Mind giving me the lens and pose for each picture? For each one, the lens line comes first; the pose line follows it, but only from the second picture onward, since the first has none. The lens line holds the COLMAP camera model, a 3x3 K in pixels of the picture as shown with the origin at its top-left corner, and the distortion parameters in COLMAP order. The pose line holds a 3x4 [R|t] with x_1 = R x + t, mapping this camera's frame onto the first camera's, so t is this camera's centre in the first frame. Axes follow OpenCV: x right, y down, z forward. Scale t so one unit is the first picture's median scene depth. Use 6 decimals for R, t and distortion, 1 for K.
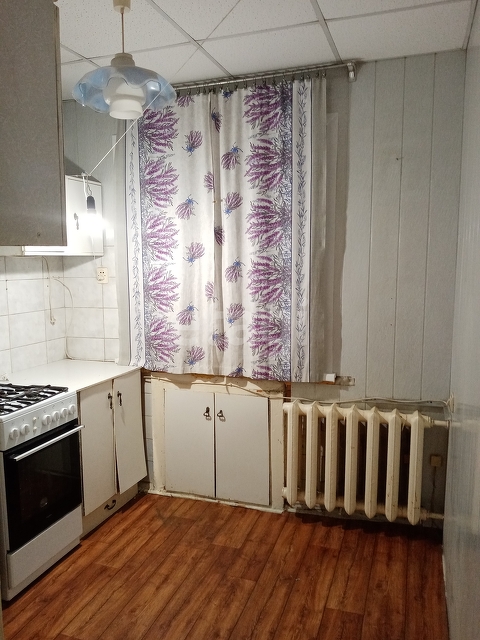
lens RADIAL K [[503.8, 0, 240.0], [0, 503.8, 320.0], [0, 0, 1]] dist [0.005981, -0.039066]
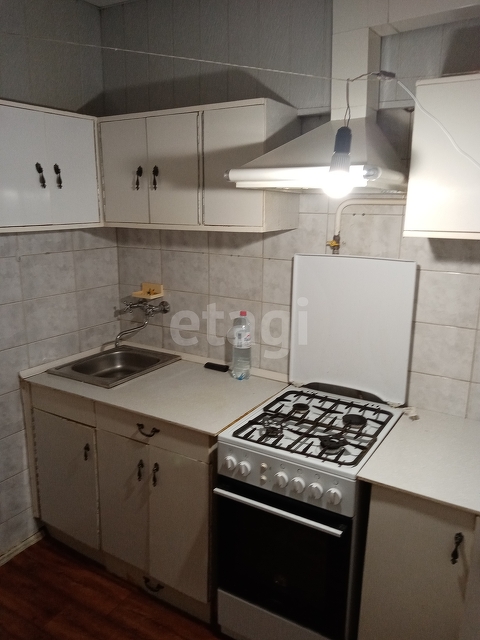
lens RADIAL K [[503.8, 0, 240.0], [0, 503.8, 320.0], [0, 0, 1]] dist [0.005981, -0.039066]
pose [[-0.197300, 0.219974, -0.955345, 0.222525], [-0.120951, 0.961594, 0.246391, -0.163778], [0.972853, 0.164163, -0.163116, 0.967676]]
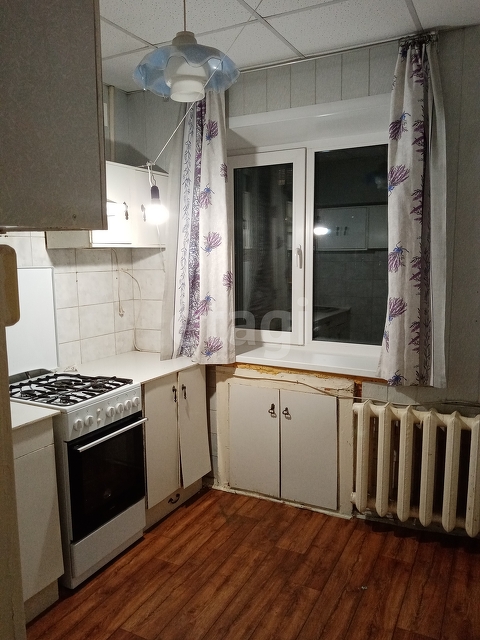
lens RADIAL K [[503.8, 0, 240.0], [0, 503.8, 320.0], [0, 0, 1]] dist [0.005981, -0.039066]
pose [[0.989884, 0.011879, -0.141383, 0.008583], [-0.010075, 0.999859, 0.013465, 0.000494], [0.141523, -0.011905, 0.989863, 0.047558]]
